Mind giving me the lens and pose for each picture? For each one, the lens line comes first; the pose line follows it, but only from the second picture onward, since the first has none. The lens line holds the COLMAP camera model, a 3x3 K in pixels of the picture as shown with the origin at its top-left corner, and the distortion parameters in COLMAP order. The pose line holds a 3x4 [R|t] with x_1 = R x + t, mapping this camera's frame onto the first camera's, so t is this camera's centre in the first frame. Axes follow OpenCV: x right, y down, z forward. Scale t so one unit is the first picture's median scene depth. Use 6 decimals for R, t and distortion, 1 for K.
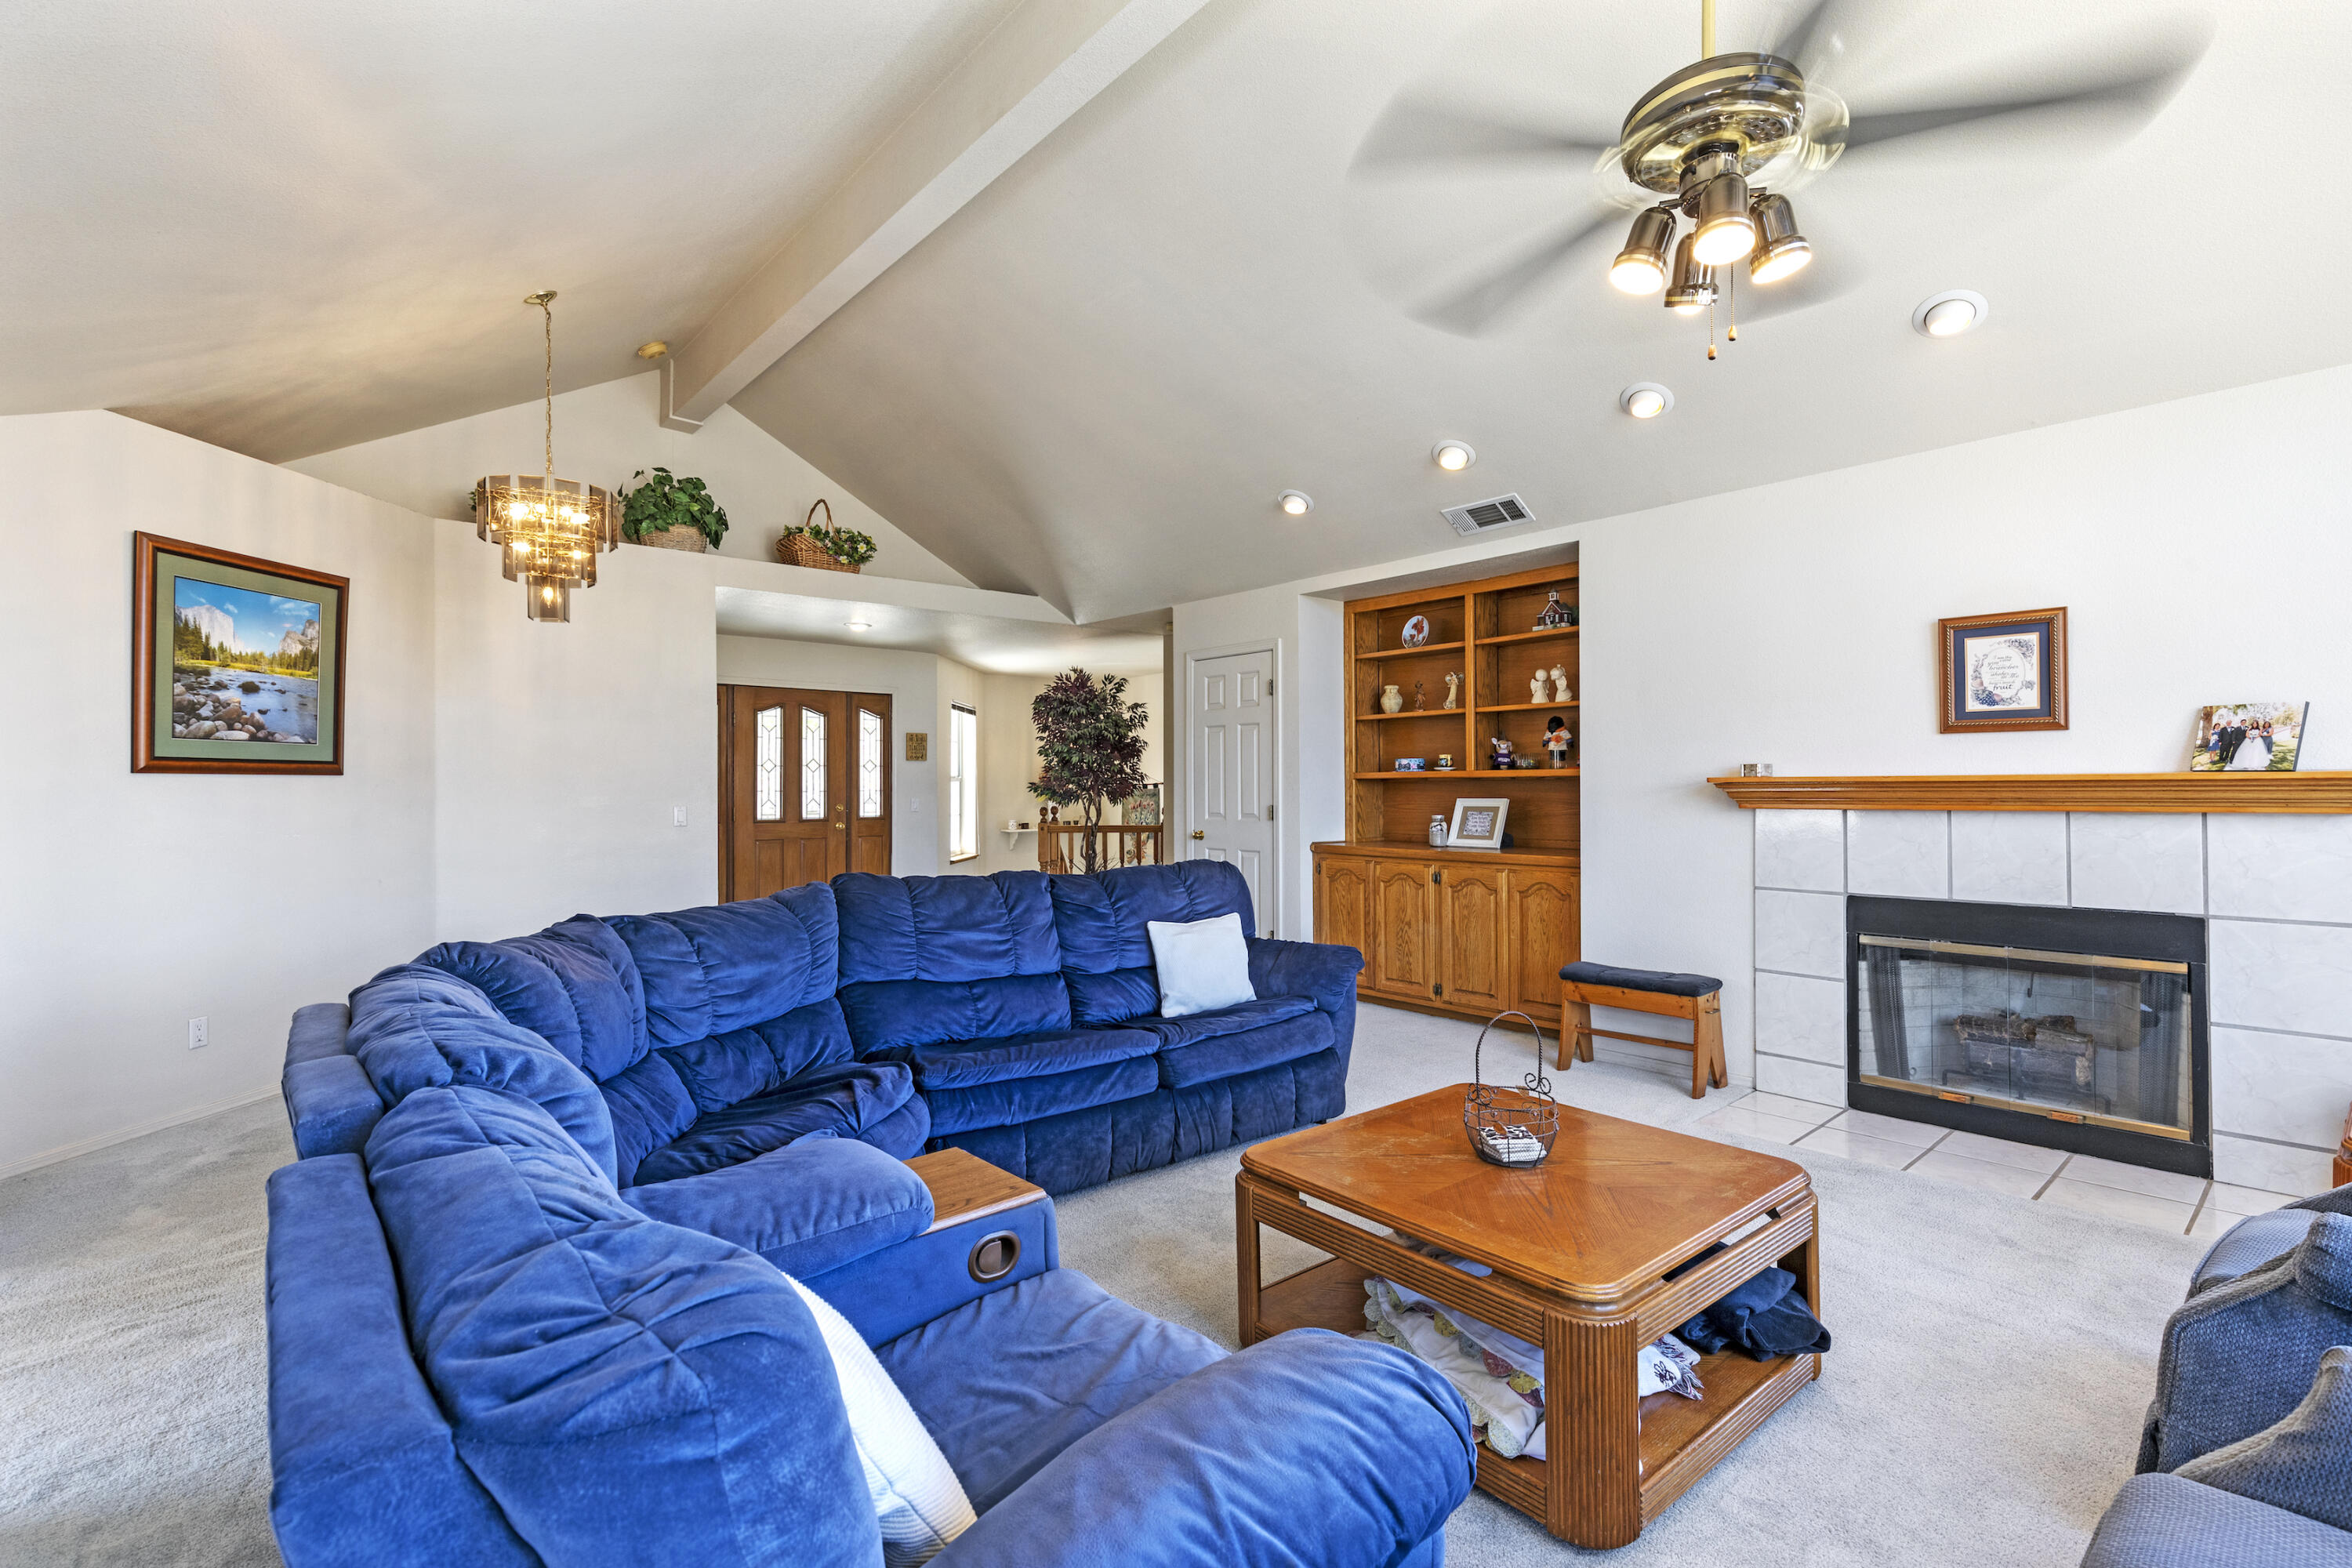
lens RADIAL K [[1069.6, 0, 1171.3], [0, 1069.6, 780.8], [0, 0, 1]] dist [0.005706, 0.000769]
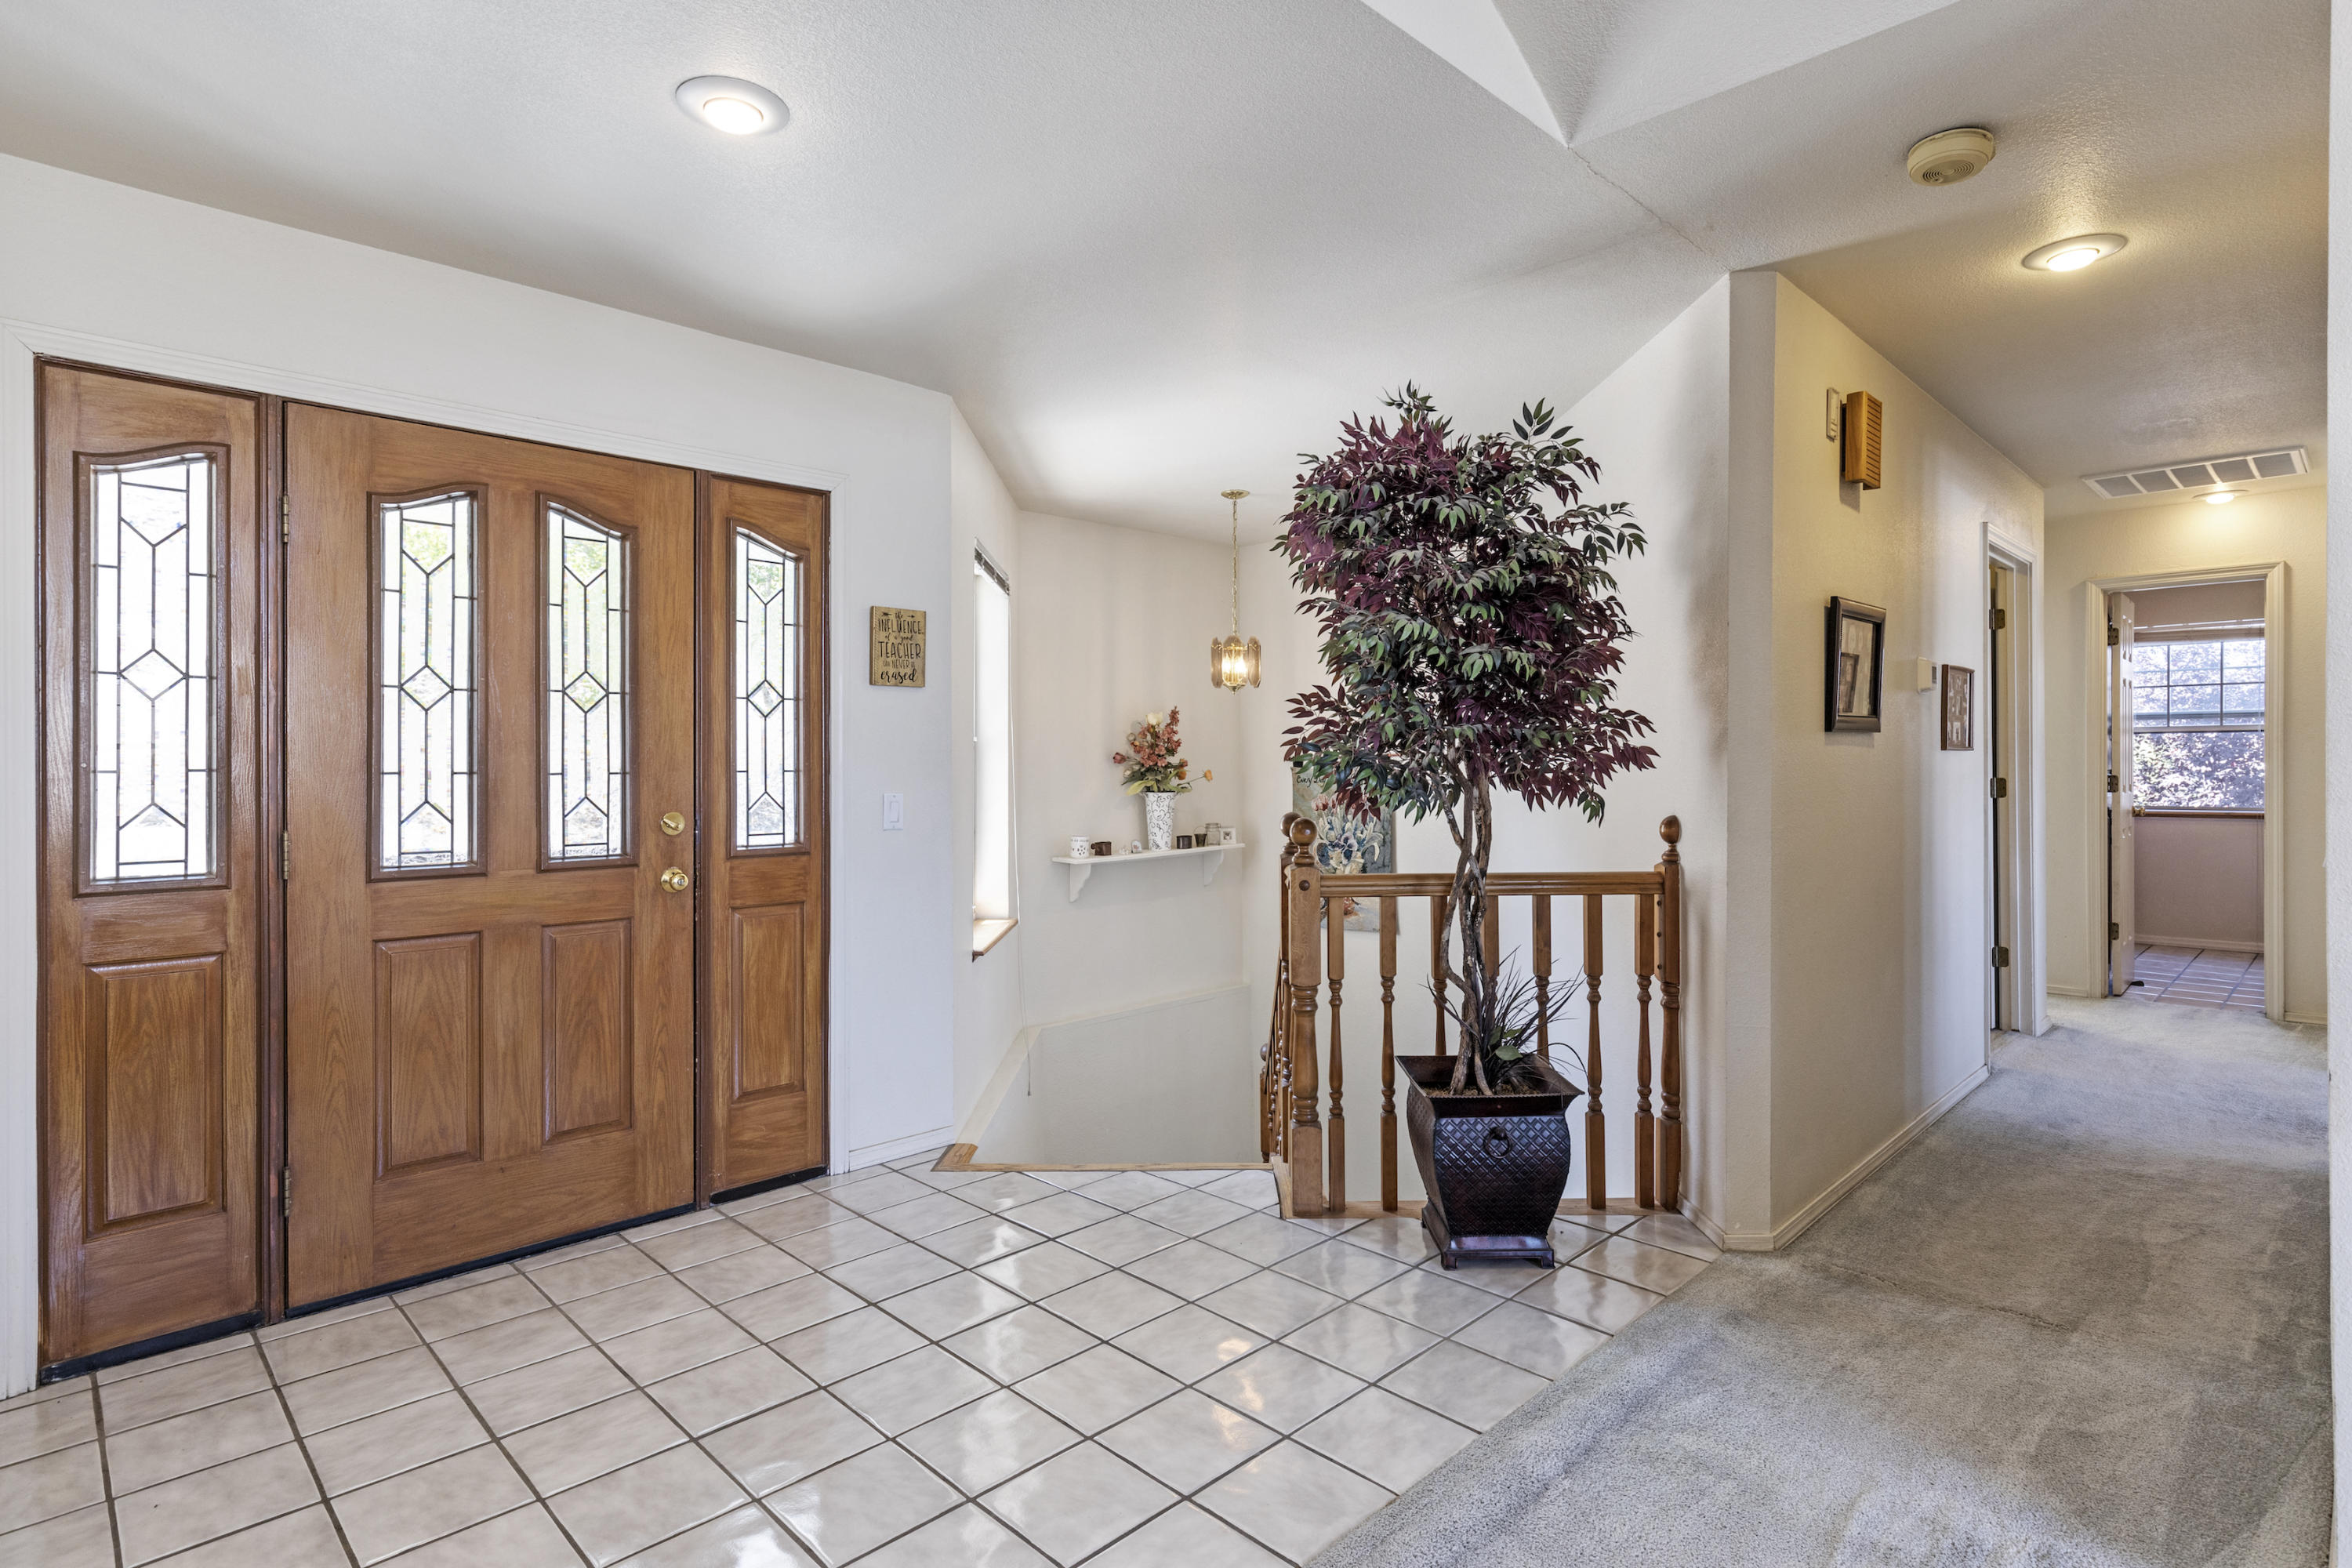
lens RADIAL K [[1208.0, 0, 1182.6], [0, 1208.0, 763.8], [0, 0, 1]] dist [0.010173, 0.000281]
pose [[0.996490, -0.001559, 0.083691, -0.193034], [0.001343, 0.999996, 0.002635, 0.006628], [-0.083695, -0.002514, 0.996488, 0.643299]]
